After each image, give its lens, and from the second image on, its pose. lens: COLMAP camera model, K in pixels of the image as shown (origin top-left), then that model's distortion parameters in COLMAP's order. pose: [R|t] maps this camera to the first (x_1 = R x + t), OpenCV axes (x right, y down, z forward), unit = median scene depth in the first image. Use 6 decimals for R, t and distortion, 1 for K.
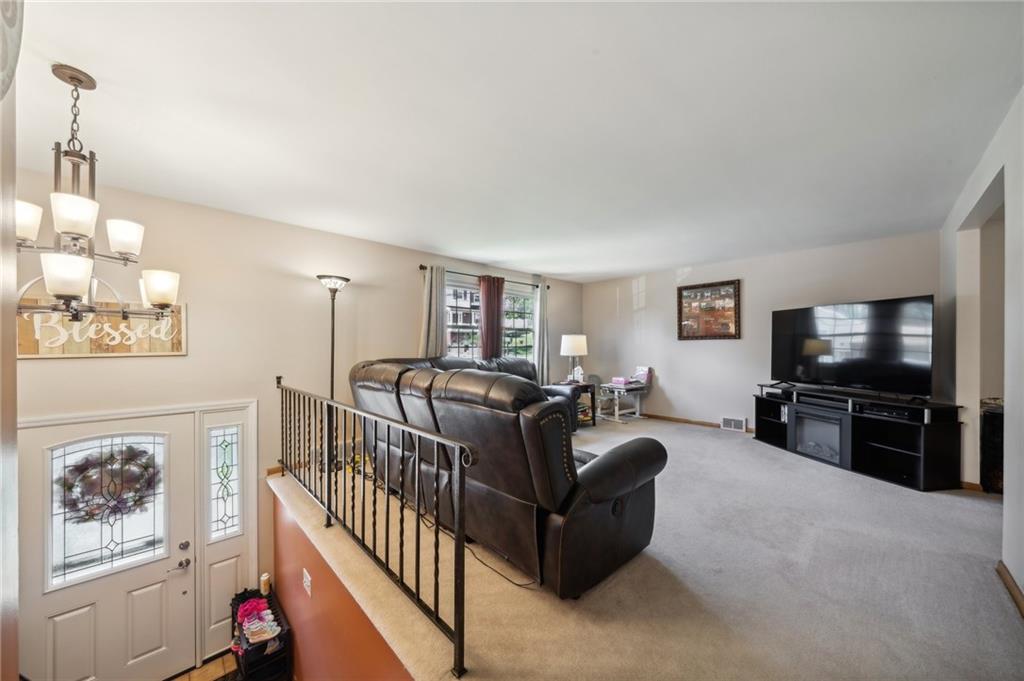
lens RADIAL K [[356.9, 0, 512.0], [0, 356.9, 340.5], [0, 0, 1]] dist [-0.000163, 0.000094]
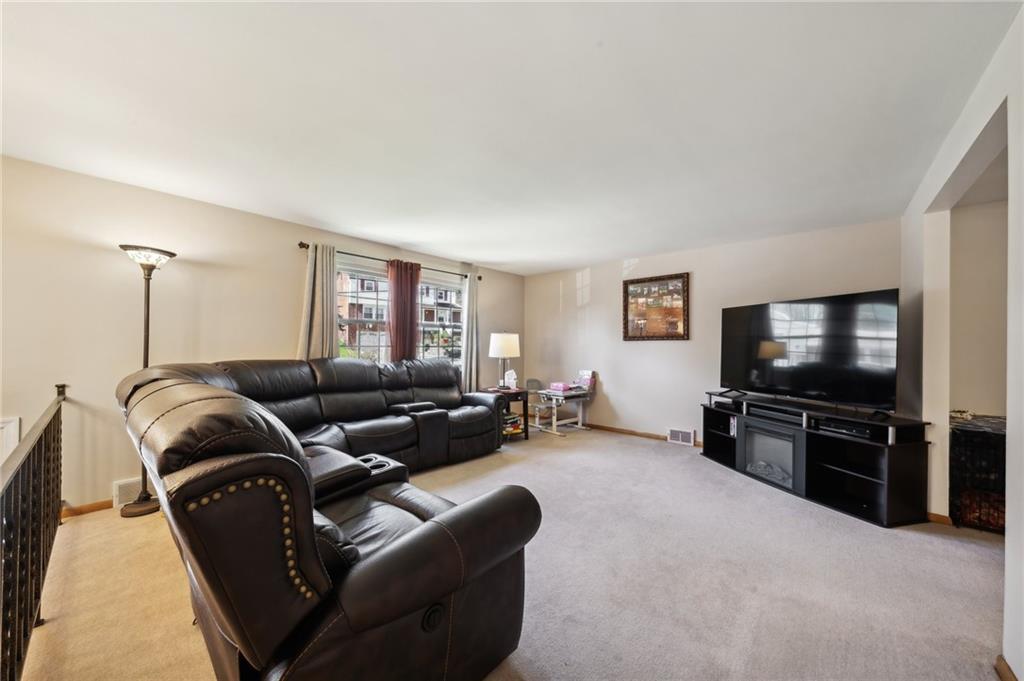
lens RADIAL K [[363.4, 0, 512.2], [0, 363.4, 338.3], [0, 0, 1]] dist [-0.000221, -0.000047]
pose [[0.996886, 0.011286, 0.078043, 0.135520], [-0.010853, 0.999923, -0.005978, 0.001450], [-0.078104, 0.005113, 0.996932, 0.140708]]
